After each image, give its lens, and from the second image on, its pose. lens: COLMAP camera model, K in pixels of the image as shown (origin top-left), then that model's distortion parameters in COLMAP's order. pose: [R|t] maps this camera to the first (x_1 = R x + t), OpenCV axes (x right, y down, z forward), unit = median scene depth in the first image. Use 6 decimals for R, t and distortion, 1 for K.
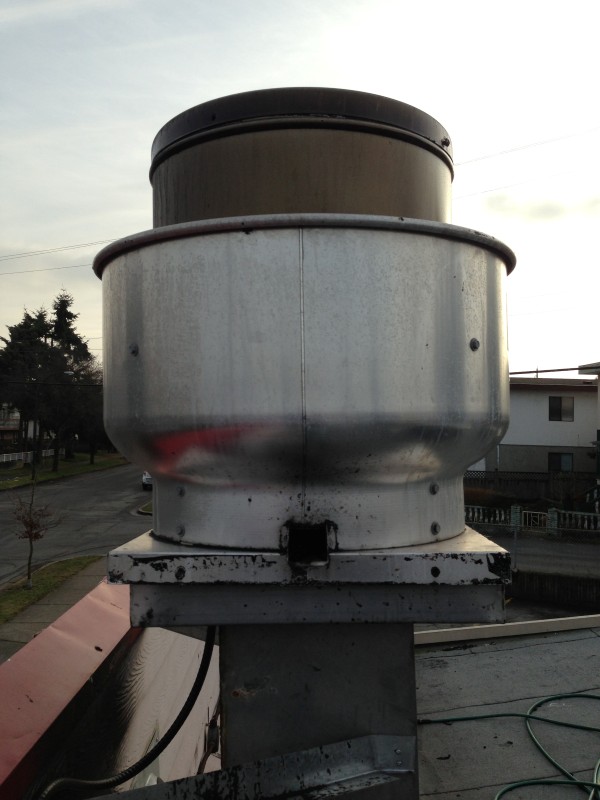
lens RADIAL K [[752.4, 0, 301.2], [0, 752.4, 400.3], [0, 0, 1]] dist [0.092480, 0.000000]
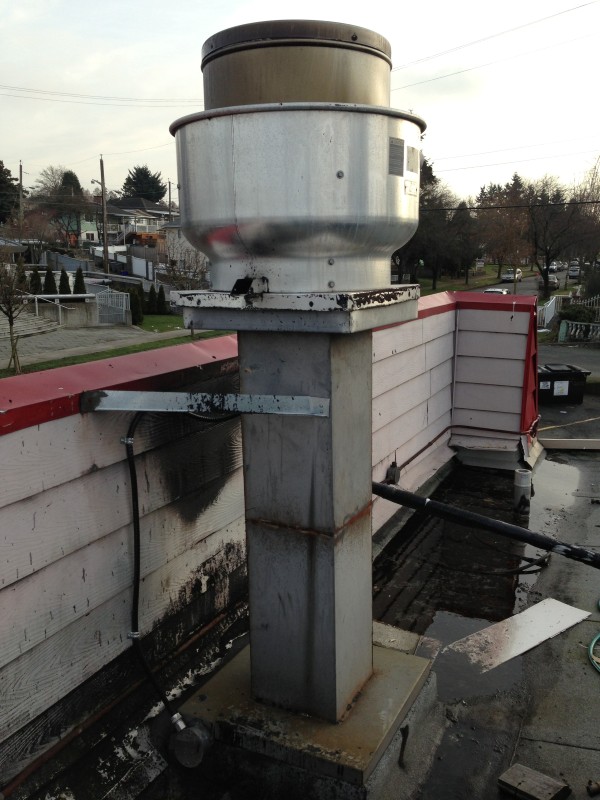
lens RADIAL K [[752.4, 0, 298.8], [0, 752.4, 400.9], [0, 0, 1]] dist [0.092480, 0.000000]
pose [[0.896437, 0.079659, -0.435952, 0.968332], [0.020822, 0.975056, 0.220982, 0.046685], [0.442681, -0.207174, 0.872418, -0.679840]]
